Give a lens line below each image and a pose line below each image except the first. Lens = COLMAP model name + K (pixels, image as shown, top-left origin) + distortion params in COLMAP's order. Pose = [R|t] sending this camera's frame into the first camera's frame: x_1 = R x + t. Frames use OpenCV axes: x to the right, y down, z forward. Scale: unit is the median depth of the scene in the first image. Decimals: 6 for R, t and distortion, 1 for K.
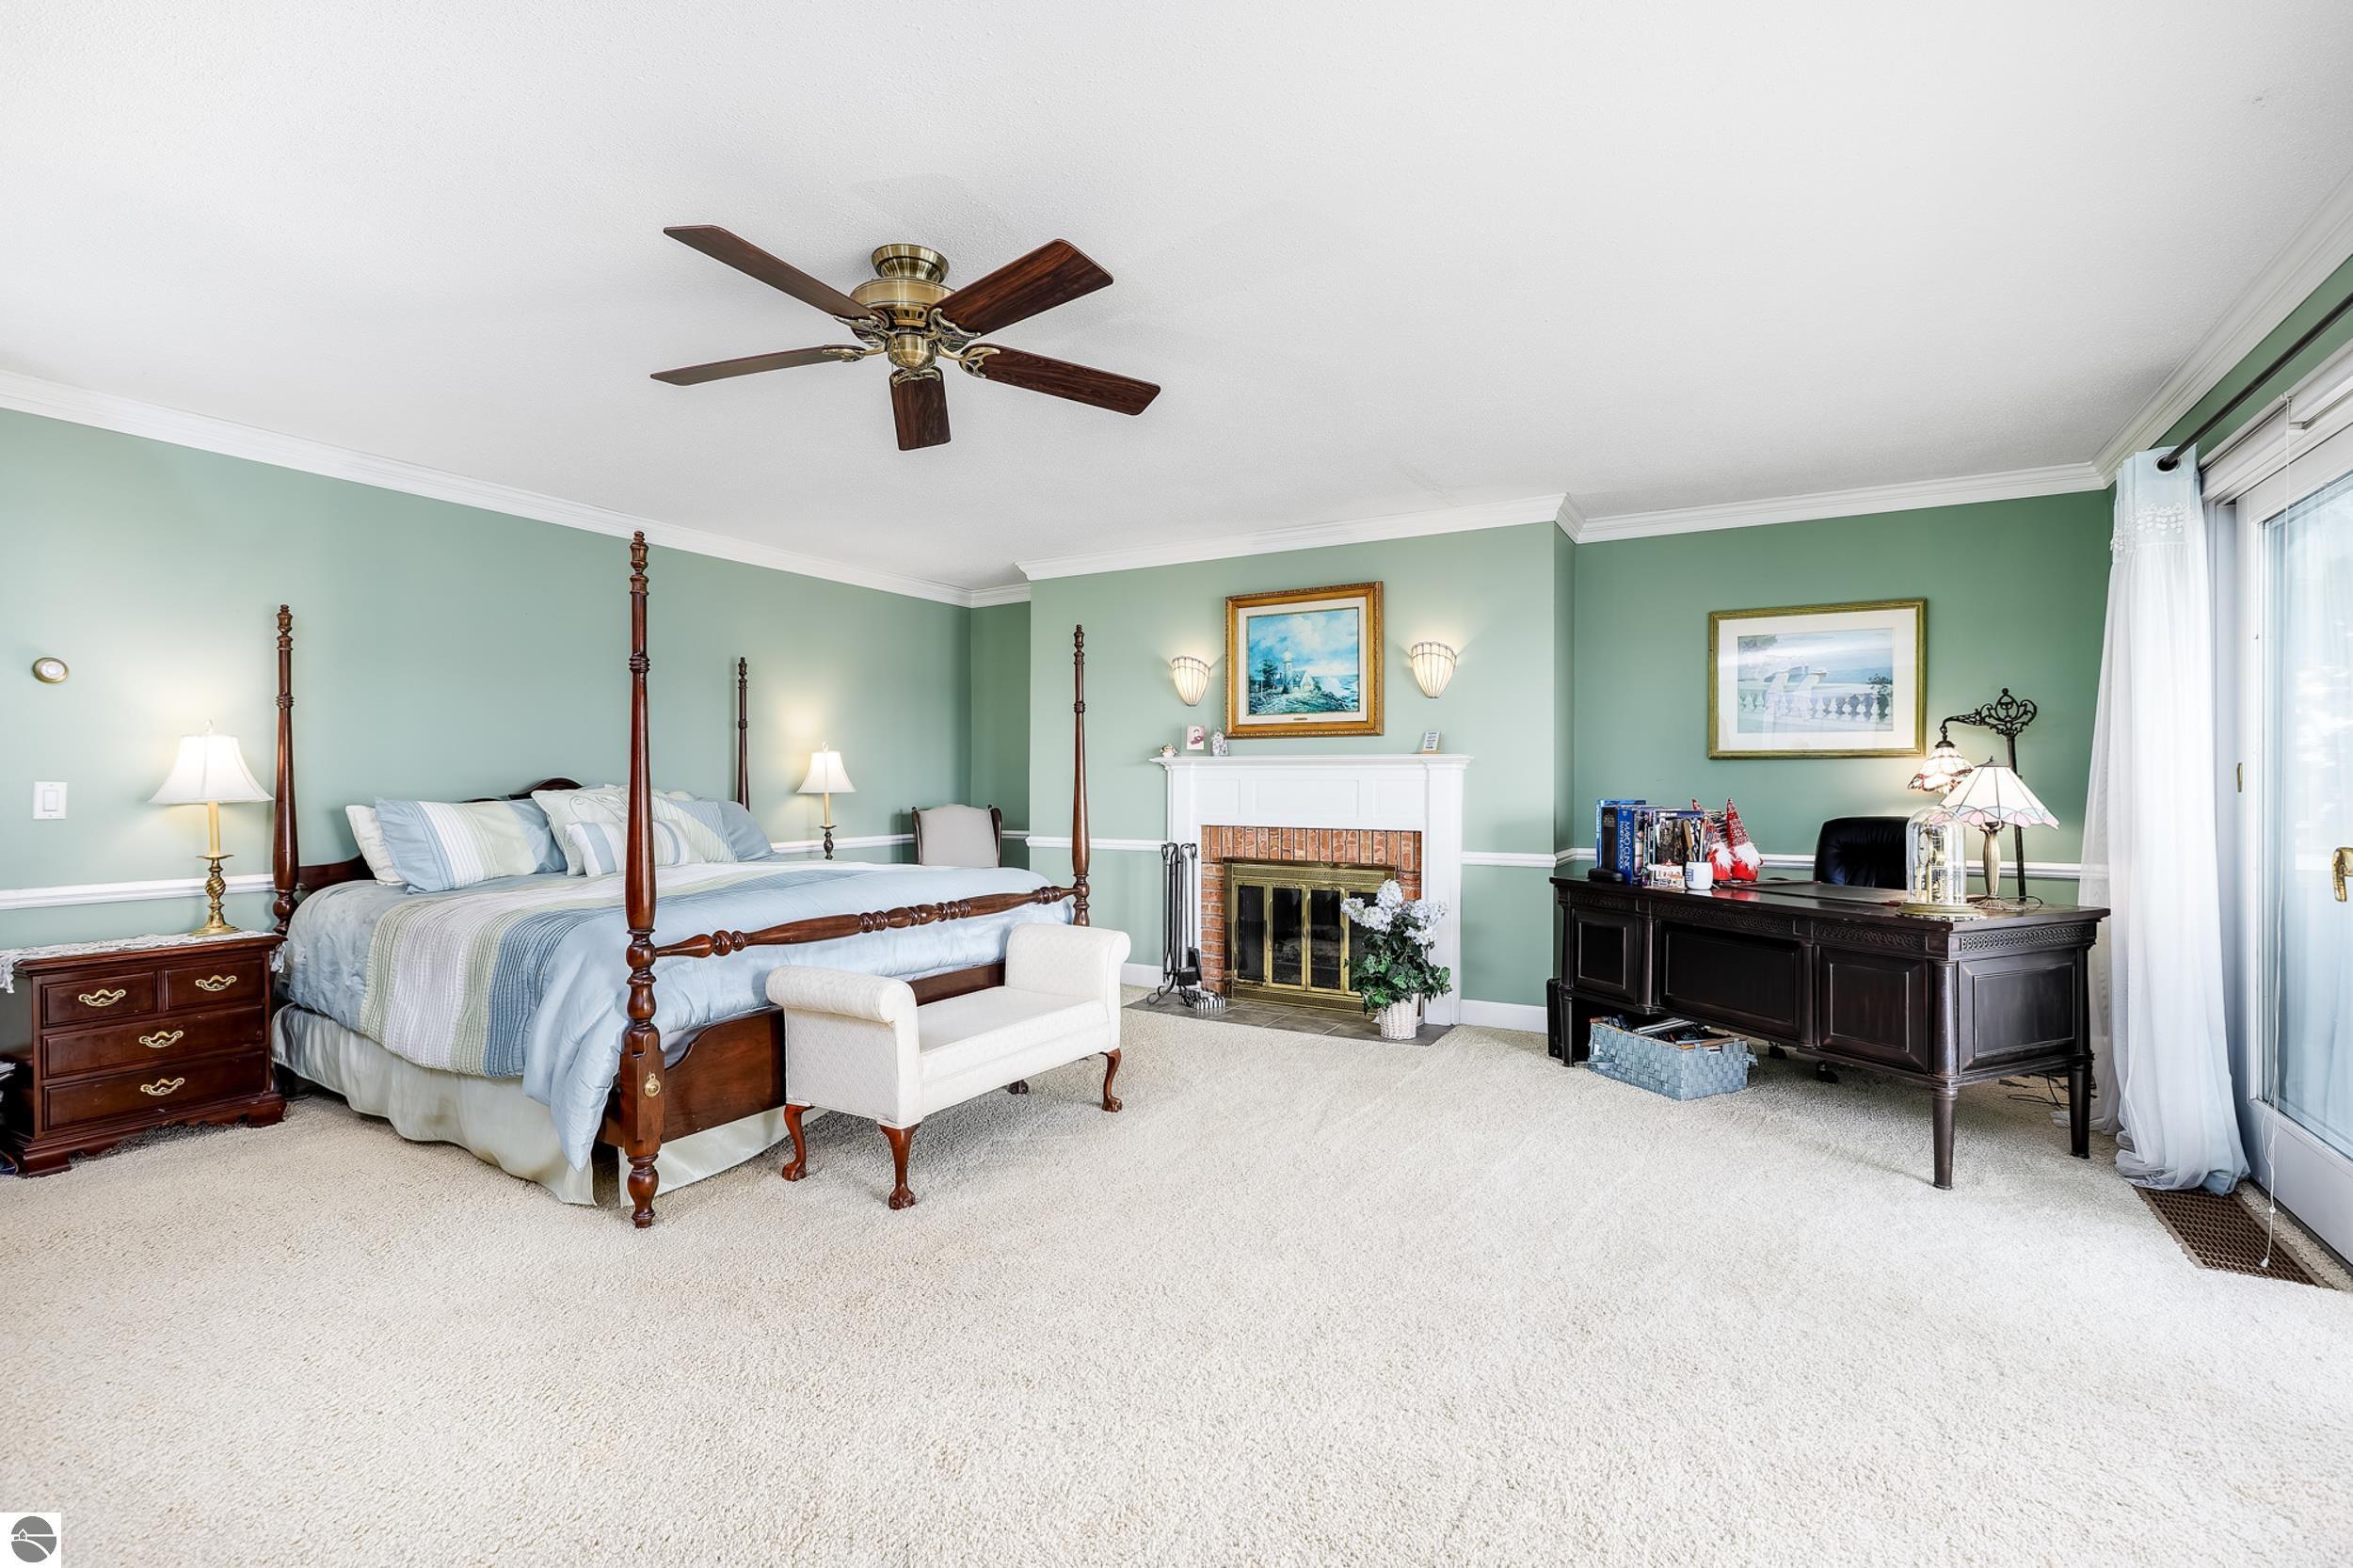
lens RADIAL K [[1094.5, 0, 1160.5], [0, 1094.5, 779.6], [0, 0, 1]] dist [0.004850, 0.000841]
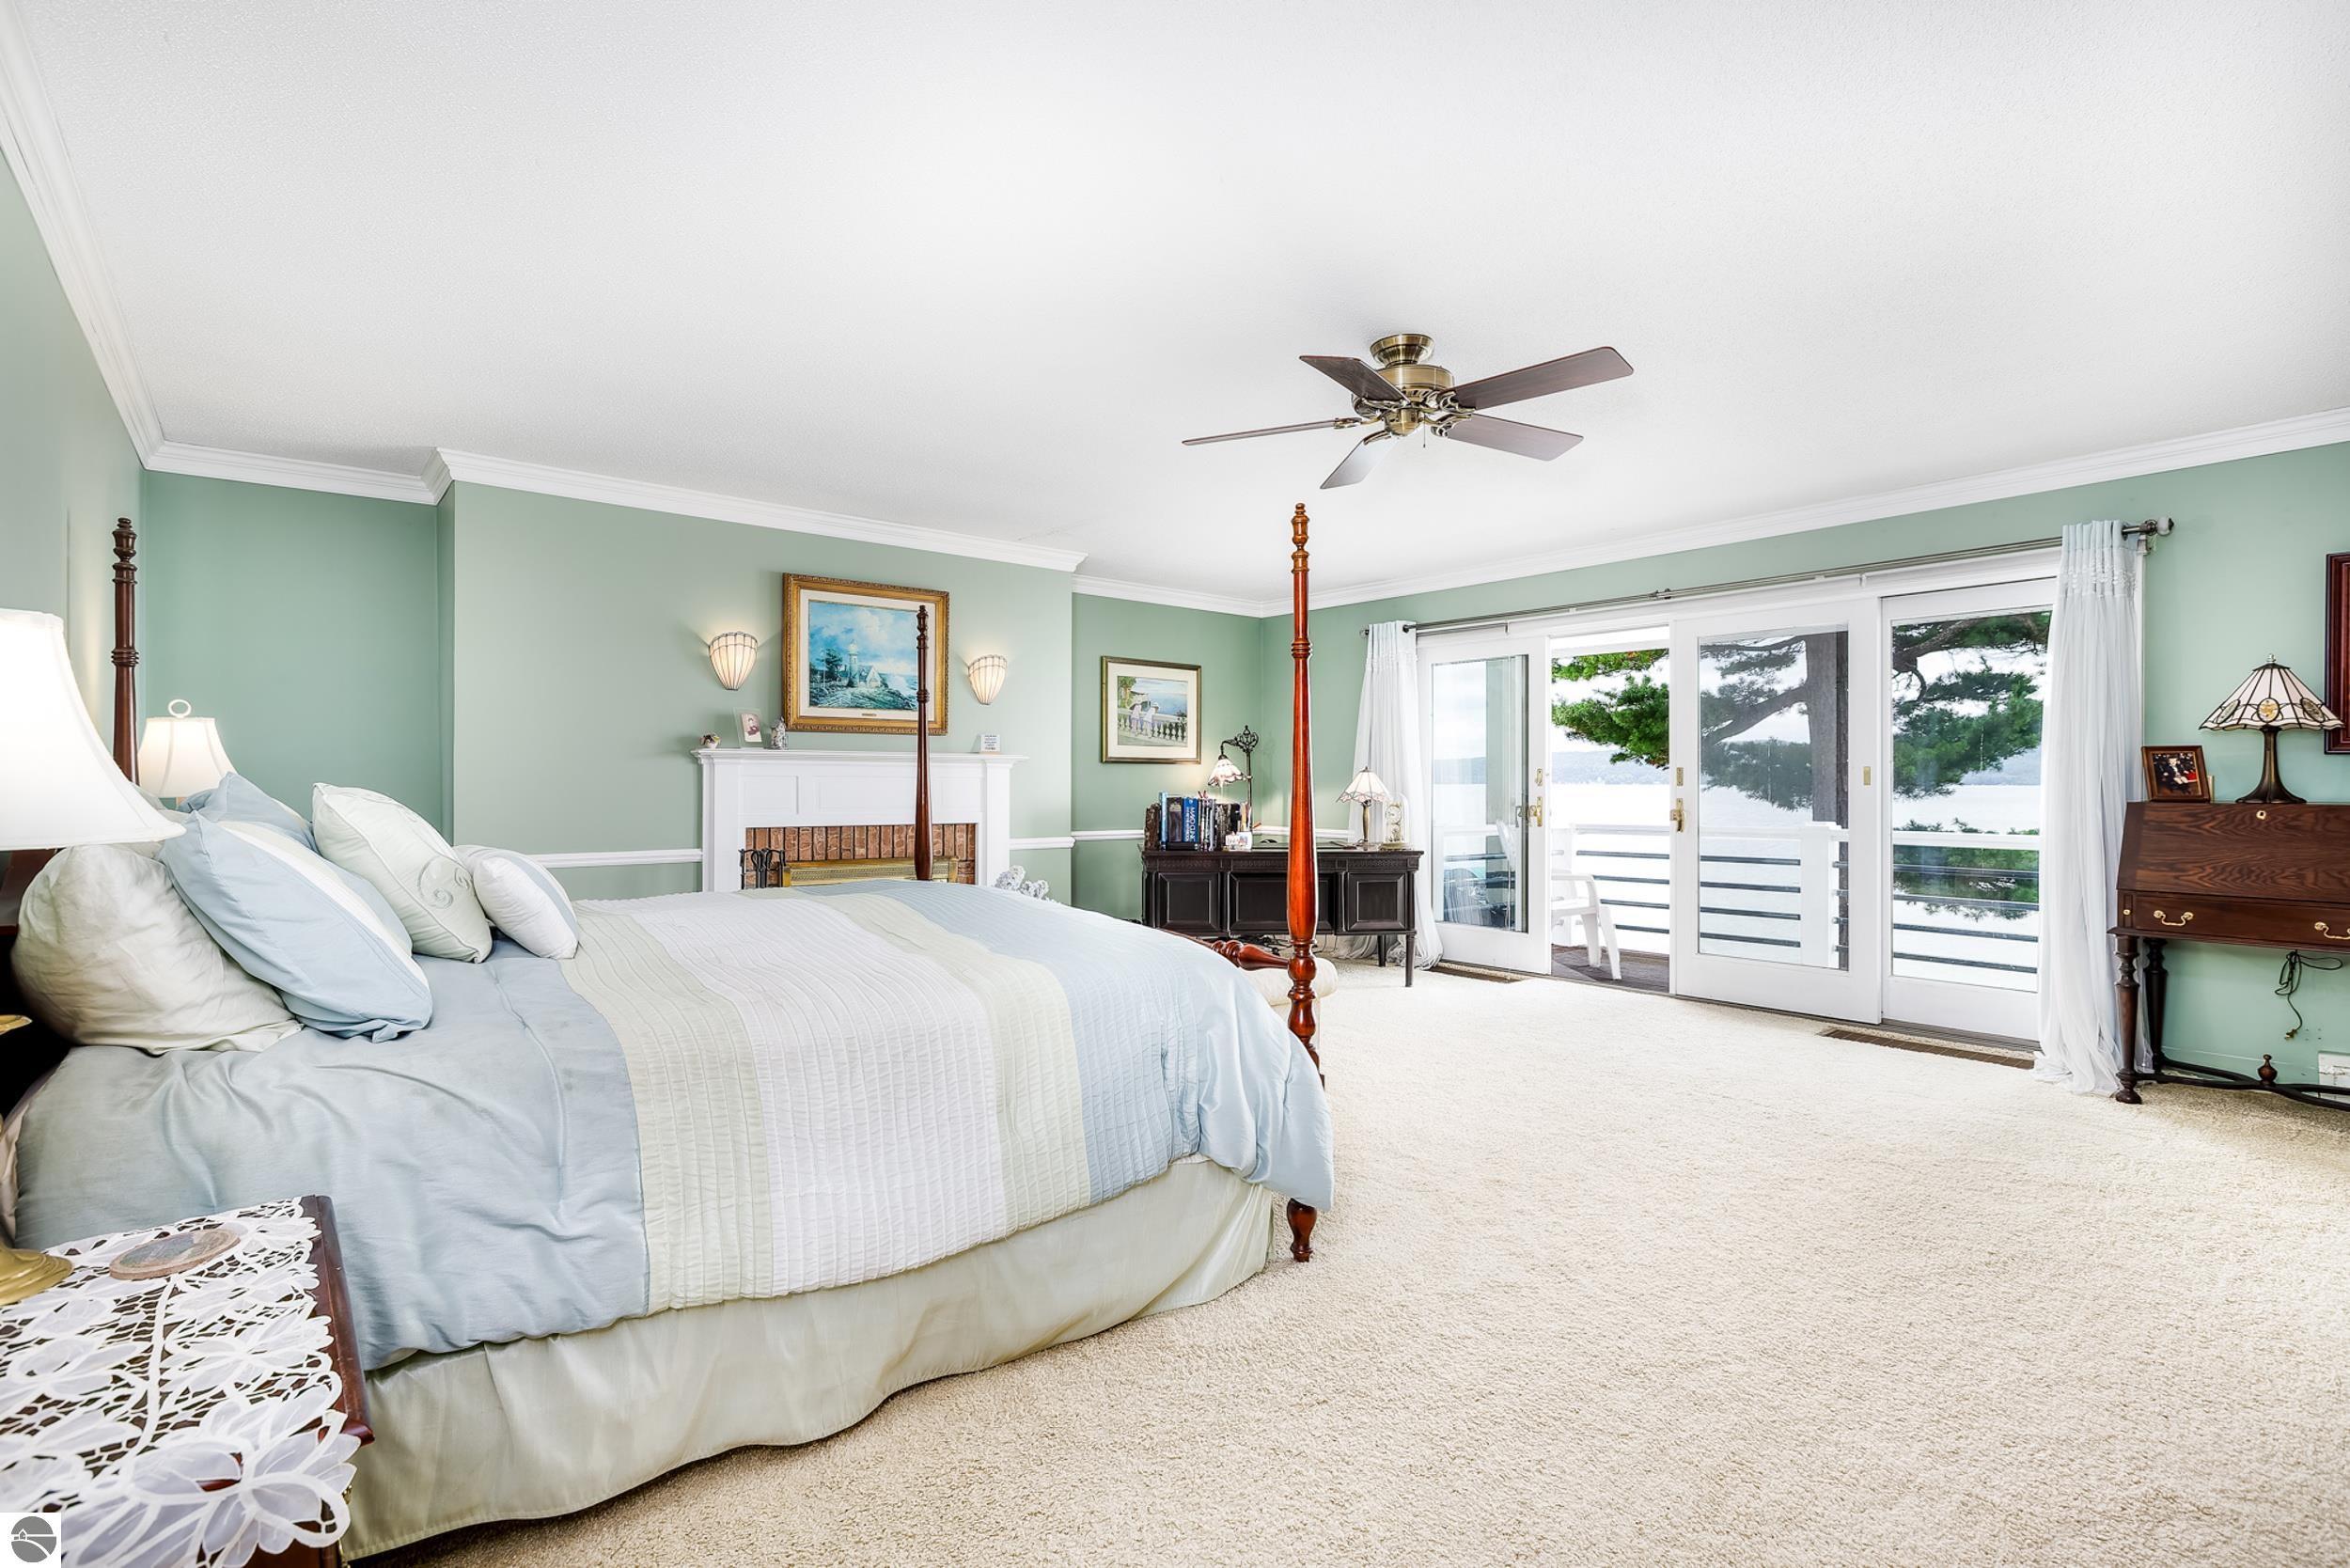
lens RADIAL K [[1093.1, 0, 1155.9], [0, 1093.1, 784.8], [0, 0, 1]] dist [0.004850, 0.000841]
pose [[0.349755, -0.001868, 0.936839, -0.700551], [-0.000400, 0.999998, 0.002144, 0.005325], [-0.936841, -0.001124, 0.349754, 0.413923]]
